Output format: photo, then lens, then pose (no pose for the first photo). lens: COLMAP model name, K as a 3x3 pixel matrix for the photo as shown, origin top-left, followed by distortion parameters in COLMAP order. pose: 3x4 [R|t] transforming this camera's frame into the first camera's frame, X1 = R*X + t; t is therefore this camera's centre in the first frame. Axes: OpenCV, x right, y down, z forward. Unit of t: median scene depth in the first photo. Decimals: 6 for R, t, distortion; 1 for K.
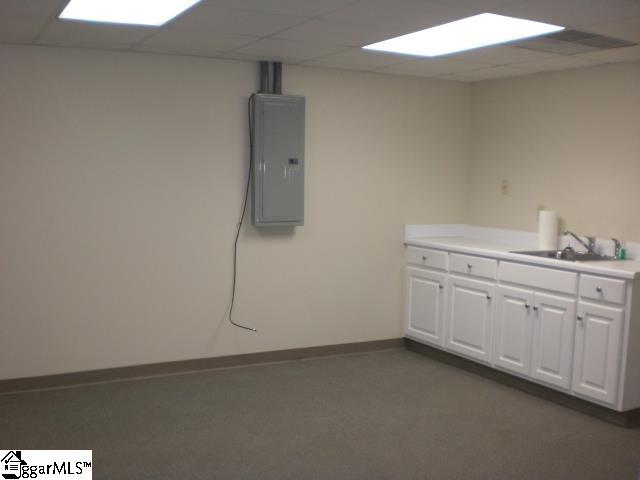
lens RADIAL K [[745.5, 0, 316.5], [0, 745.5, 244.1], [0, 0, 1]] dist [-0.101623, 0.000000]
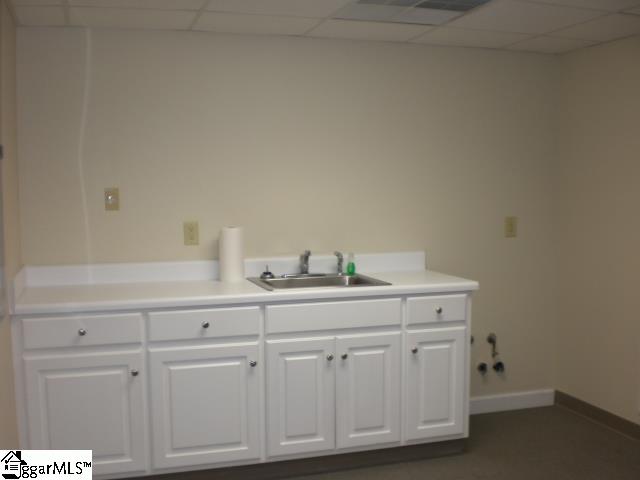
lens RADIAL K [[745.5, 0, 321.5], [0, 745.5, 245.4], [0, 0, 1]] dist [-0.101623, 0.000000]
pose [[0.187693, -0.095895, 0.977535, -0.385034], [0.105323, 0.991450, 0.077037, -0.075483], [-0.976565, 0.088498, 0.196188, 0.776839]]
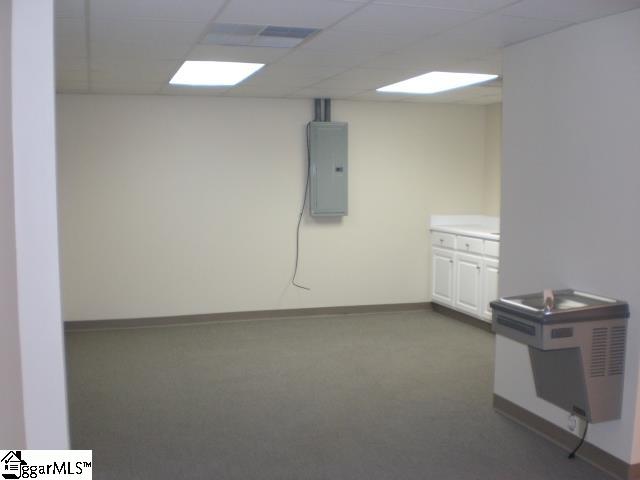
lens RADIAL K [[745.5, 0, 324.0], [0, 745.5, 236.7], [0, 0, 1]] dist [-0.101623, 0.000000]
pose [[0.983493, 0.000577, -0.180944, 0.194708], [-0.003564, 0.999863, -0.016184, 0.037672], [0.180910, 0.016562, 0.983360, -0.376274]]
